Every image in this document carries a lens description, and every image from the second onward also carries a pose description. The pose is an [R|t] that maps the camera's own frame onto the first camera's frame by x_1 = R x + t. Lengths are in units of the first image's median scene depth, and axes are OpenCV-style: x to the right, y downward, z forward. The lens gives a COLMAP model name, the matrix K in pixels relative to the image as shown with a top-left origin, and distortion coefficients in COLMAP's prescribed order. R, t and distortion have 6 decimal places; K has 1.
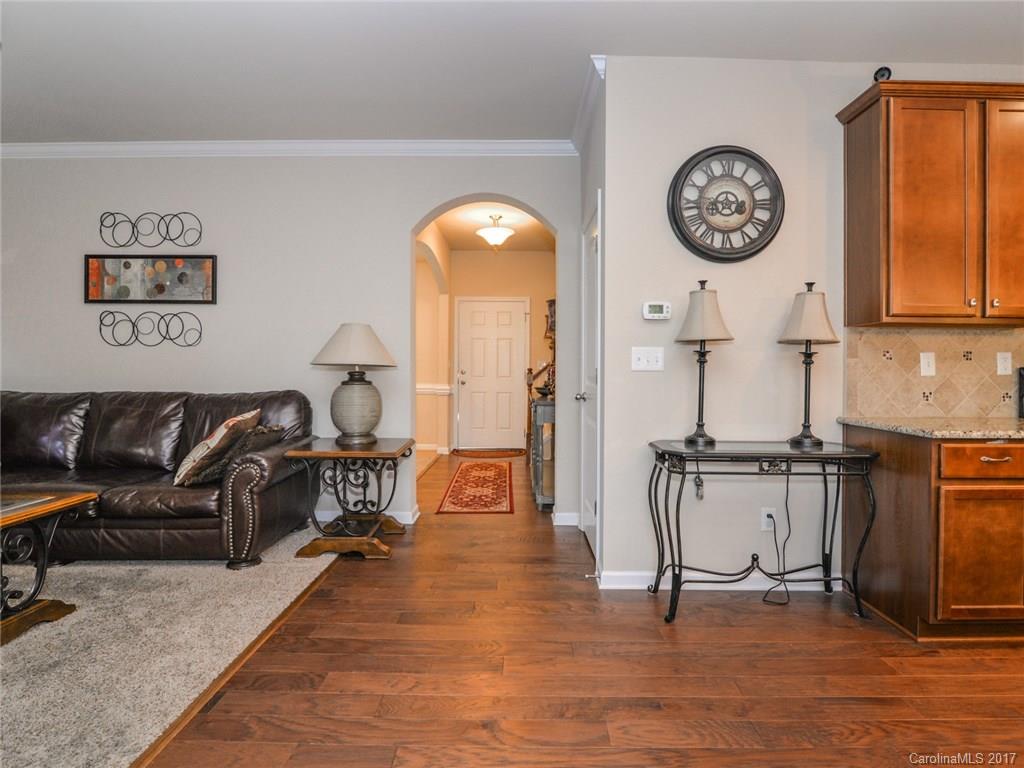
lens RADIAL K [[533.5, 0, 533.1], [0, 533.5, 370.6], [0, 0, 1]] dist [-0.015547, -0.001506]
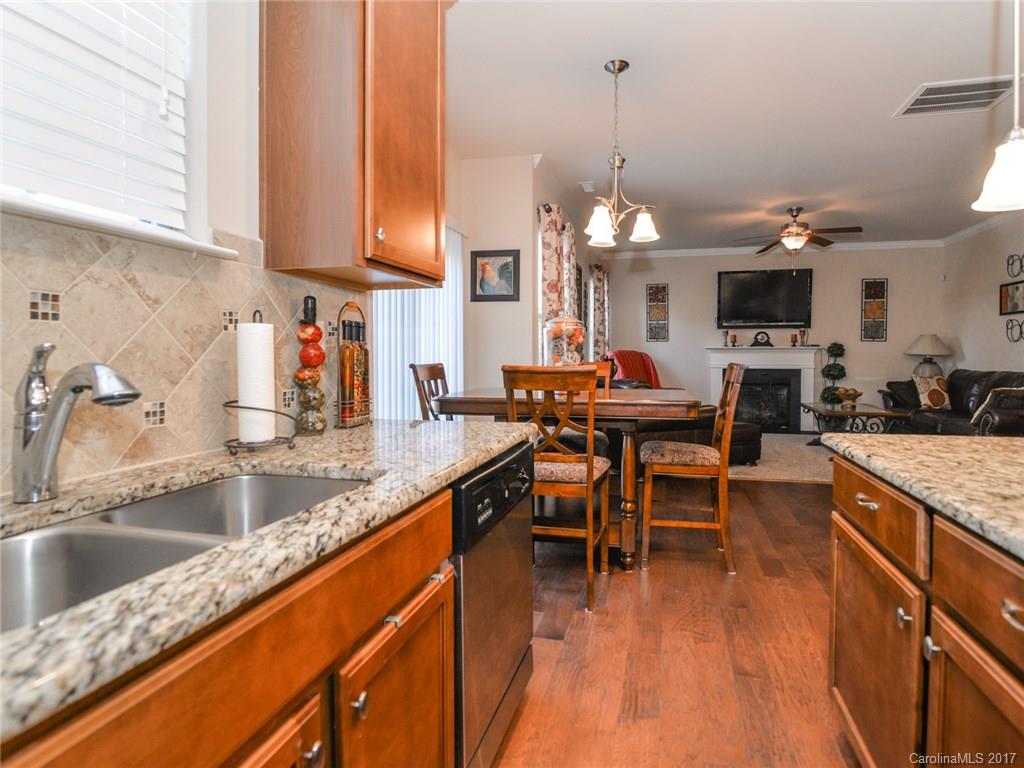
lens RADIAL K [[533.5, 0, 533.1], [0, 533.5, 370.6], [0, 0, 1]] dist [-0.015547, -0.001506]
pose [[-0.242390, 0.022387, -0.969921, 1.092594], [-0.005315, 0.999688, 0.024403, 0.007667], [0.970164, 0.011070, -0.242195, 0.016951]]
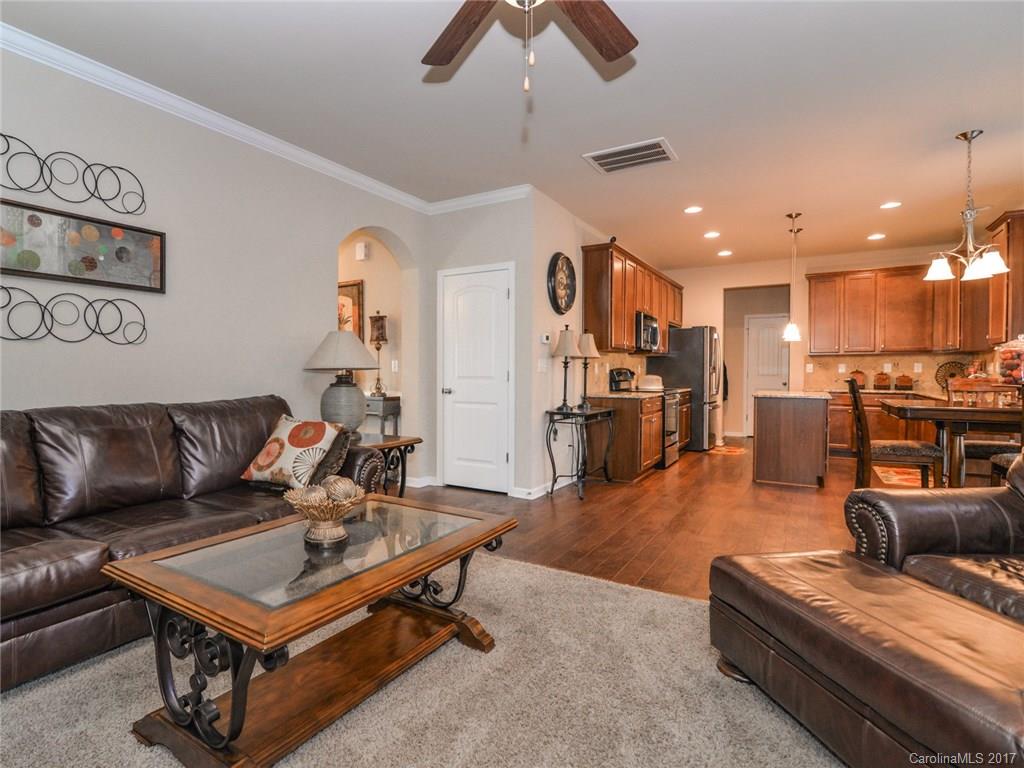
lens RADIAL K [[547.6, 0, 441.4], [0, 547.6, 383.5], [0, 0, 1]] dist [-0.018635, 0.000654]
pose [[0.561188, -0.023568, 0.827353, -1.104919], [0.005739, 0.999681, 0.024584, -0.006001], [-0.827669, -0.009048, 0.561144, 0.188886]]
